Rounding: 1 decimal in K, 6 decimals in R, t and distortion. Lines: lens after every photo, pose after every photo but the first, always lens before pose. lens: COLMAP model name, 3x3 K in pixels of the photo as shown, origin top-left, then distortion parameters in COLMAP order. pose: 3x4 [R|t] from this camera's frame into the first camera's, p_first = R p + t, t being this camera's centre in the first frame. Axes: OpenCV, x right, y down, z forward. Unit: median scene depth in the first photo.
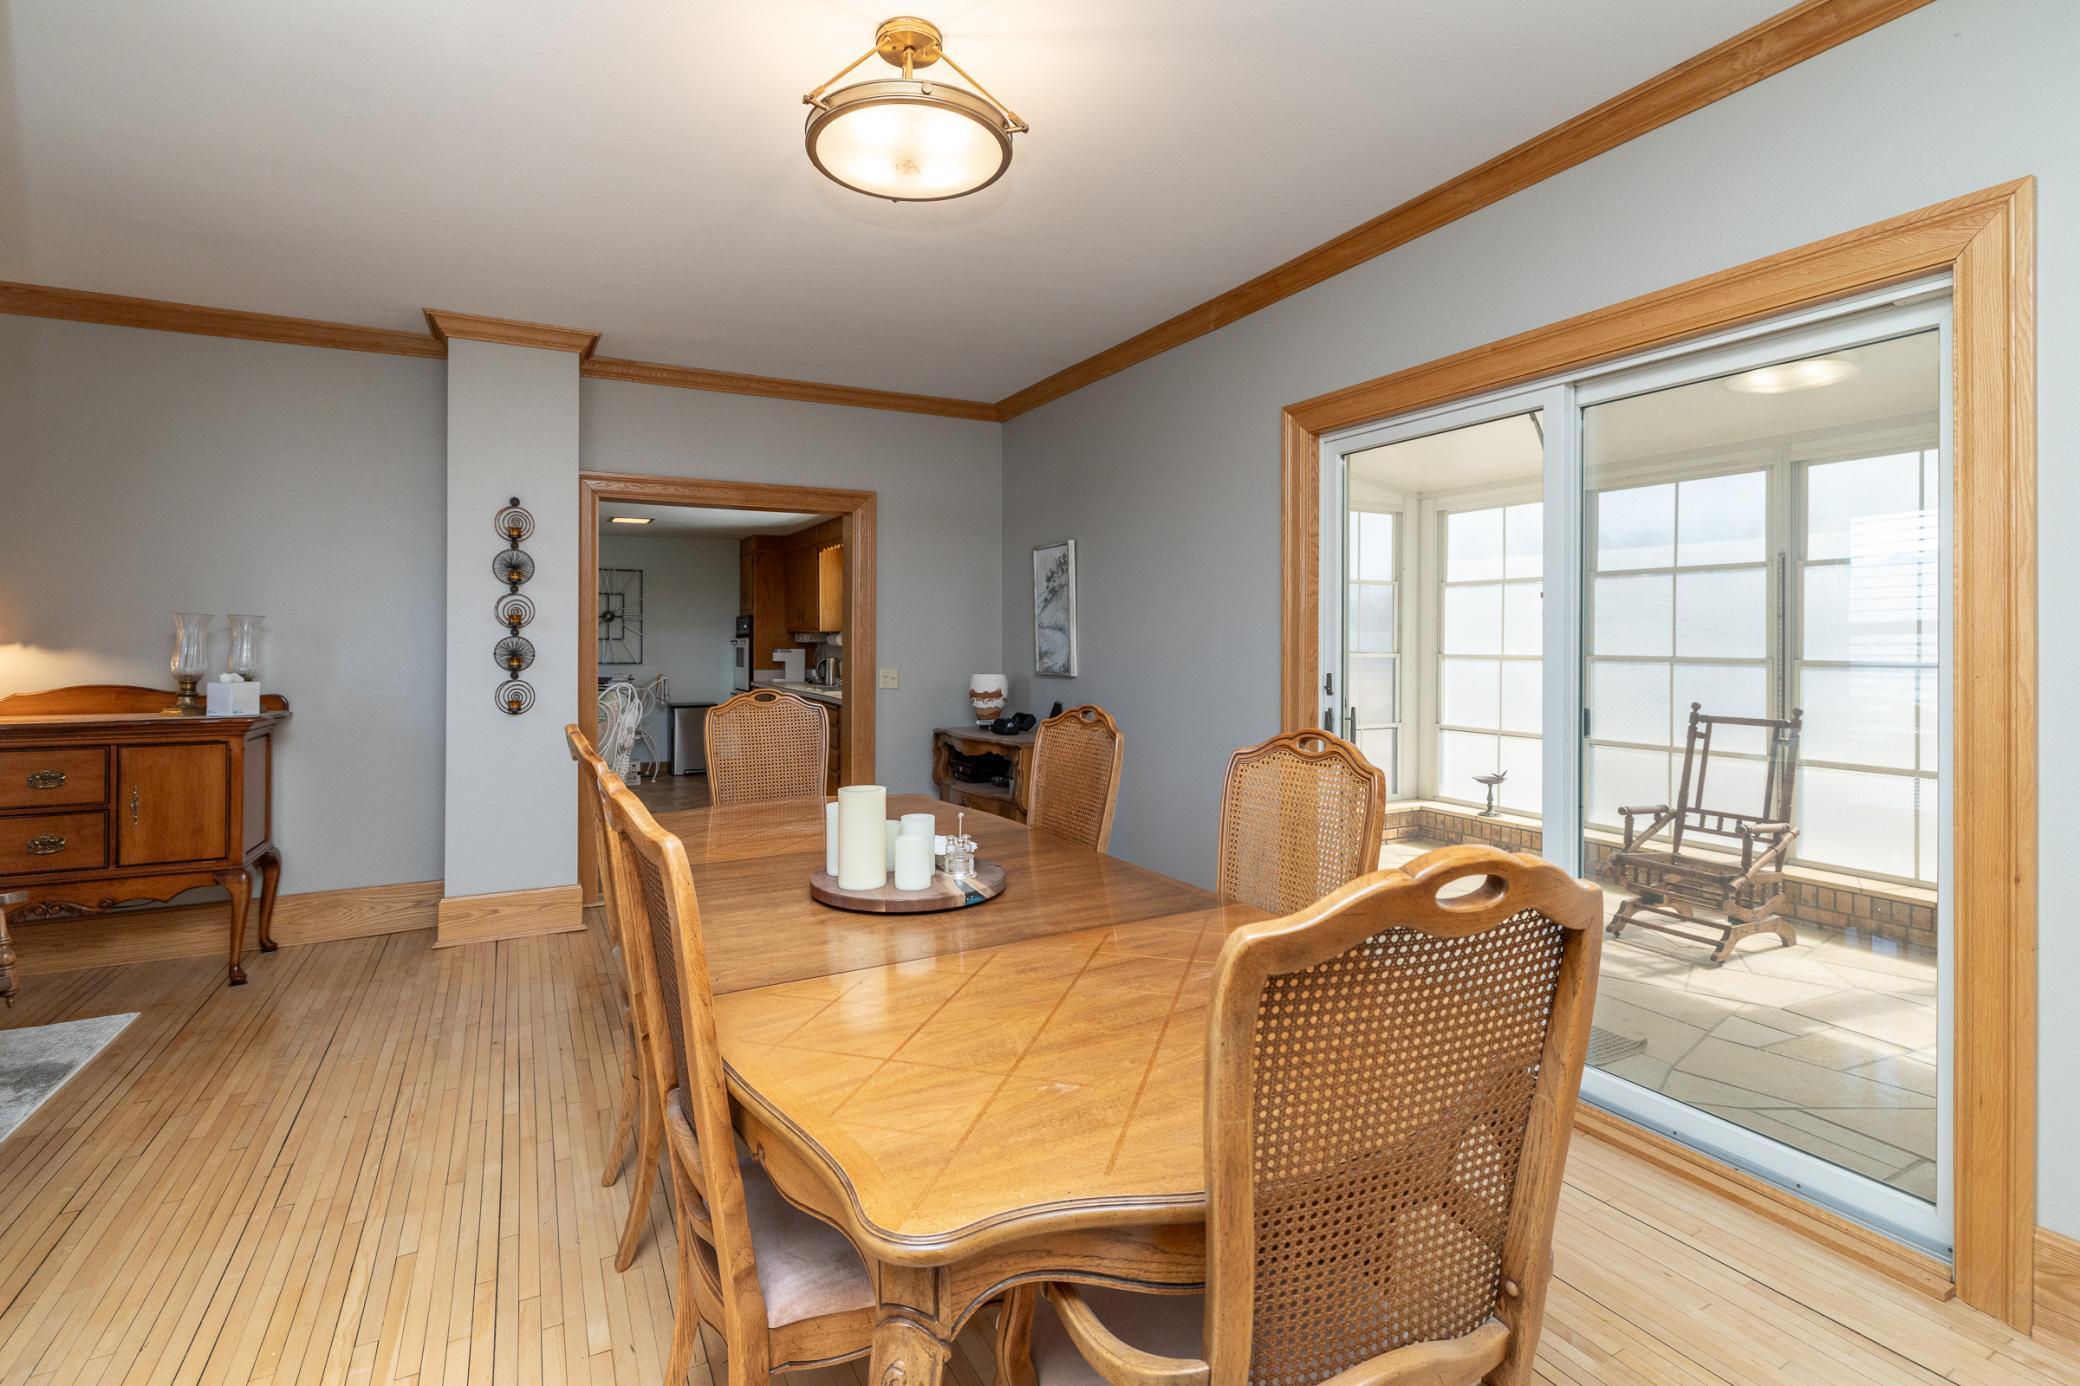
lens RADIAL K [[925.6, 0, 1039.8], [0, 925.6, 674.5], [0, 0, 1]] dist [-0.001115, -0.000009]
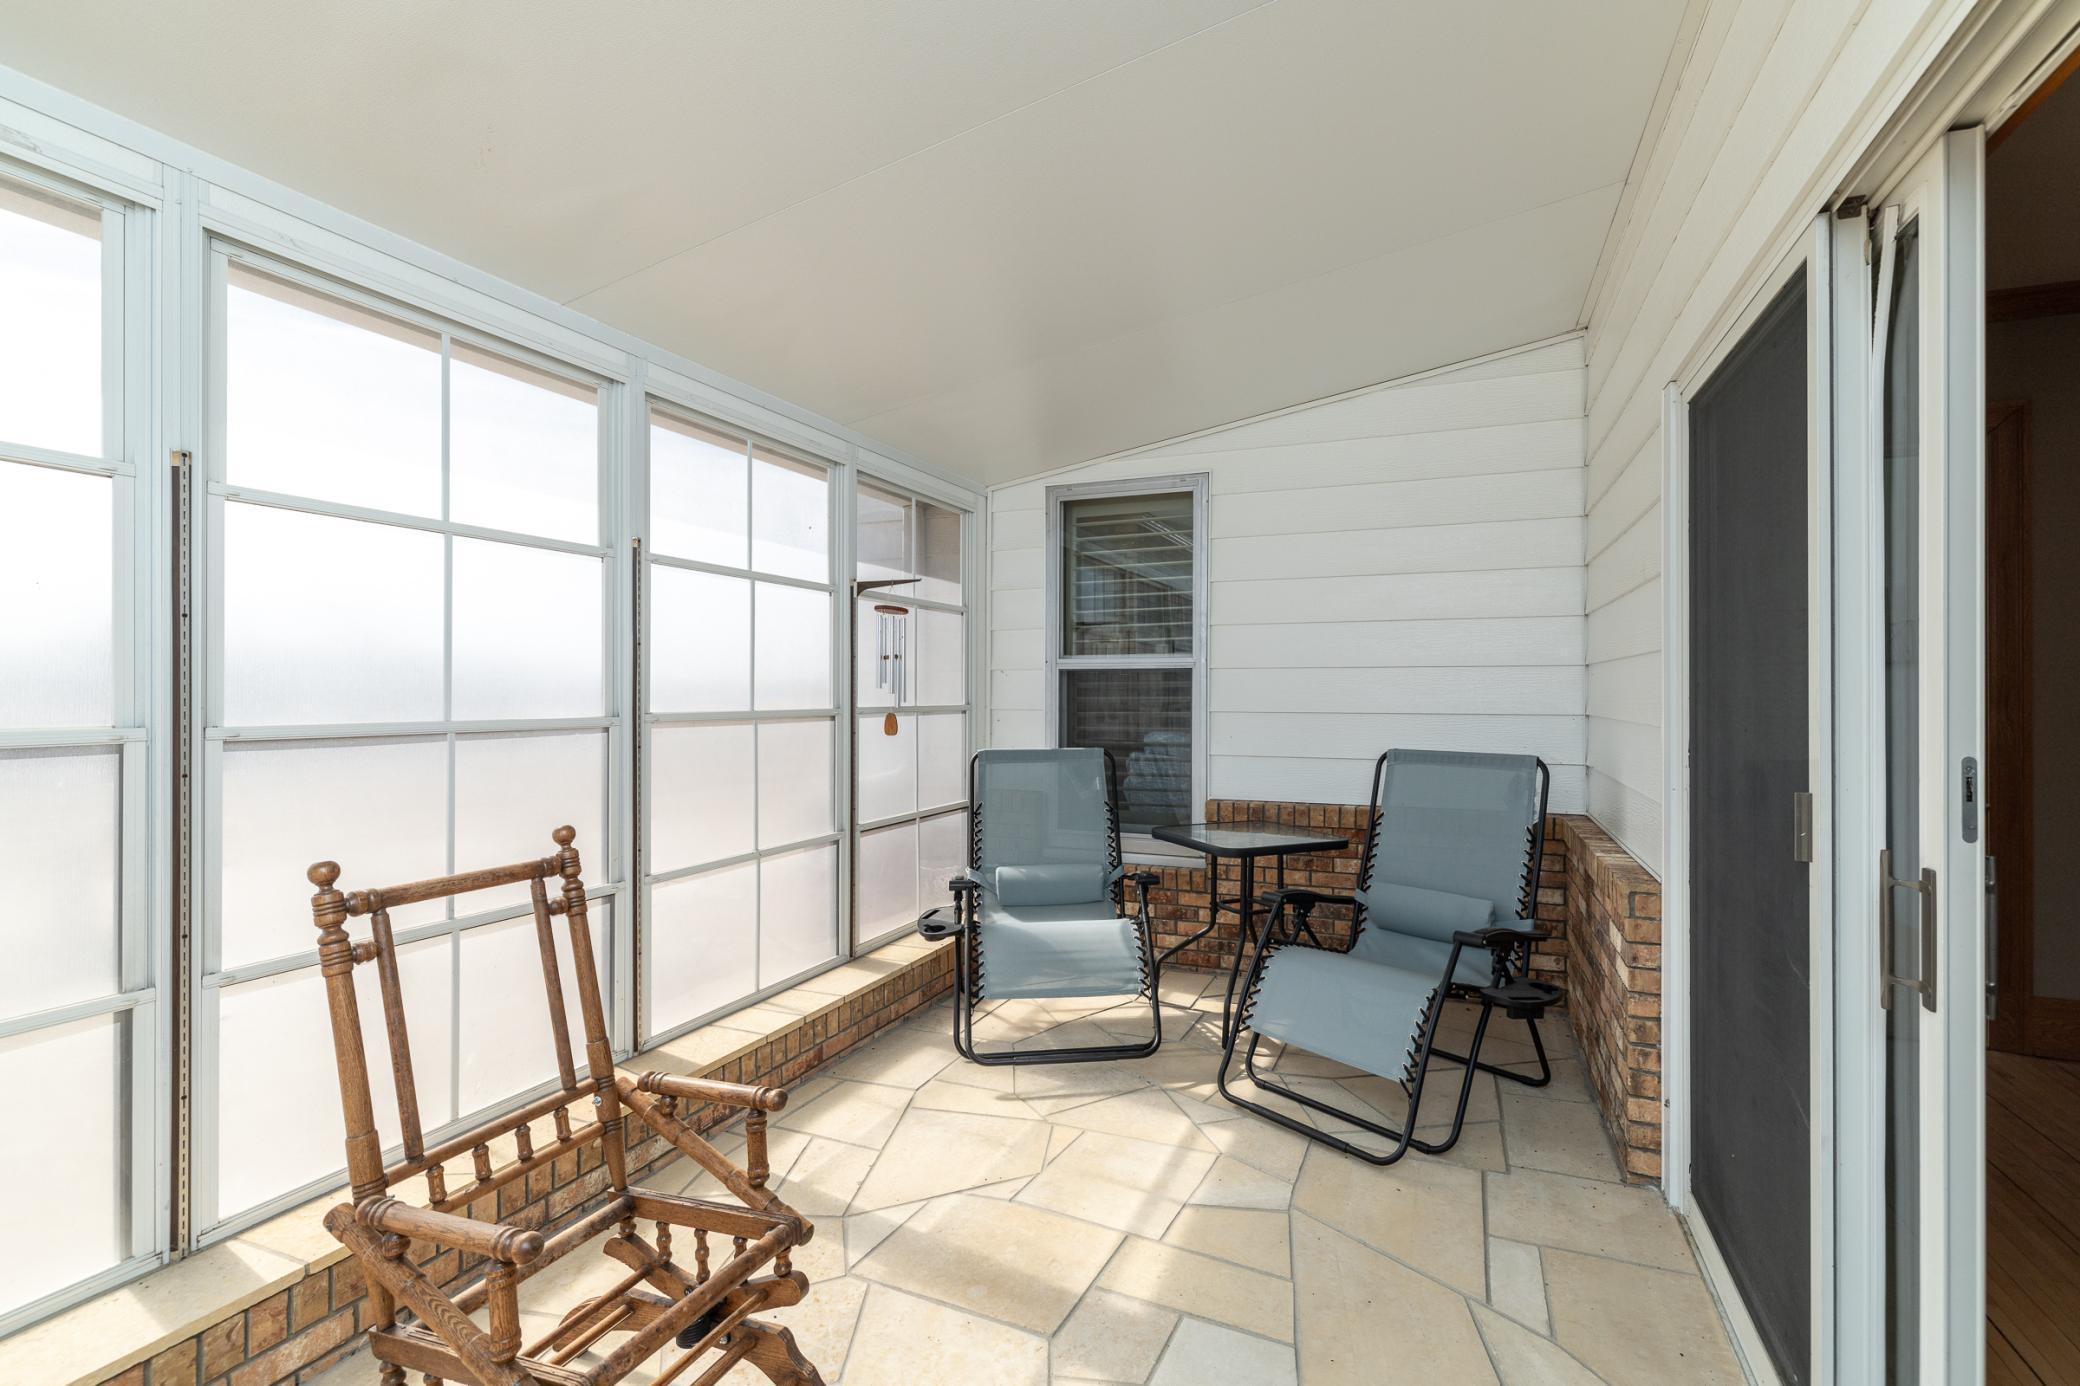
lens RADIAL K [[925.6, 0, 1039.8], [0, 925.6, 674.5], [0, 0, 1]] dist [-0.001115, -0.000009]
pose [[-0.684092, 0.009925, 0.729328, 0.288773], [0.000090, 0.999909, -0.013522, -0.034964], [-0.729395, -0.009185, -0.684031, 1.068690]]
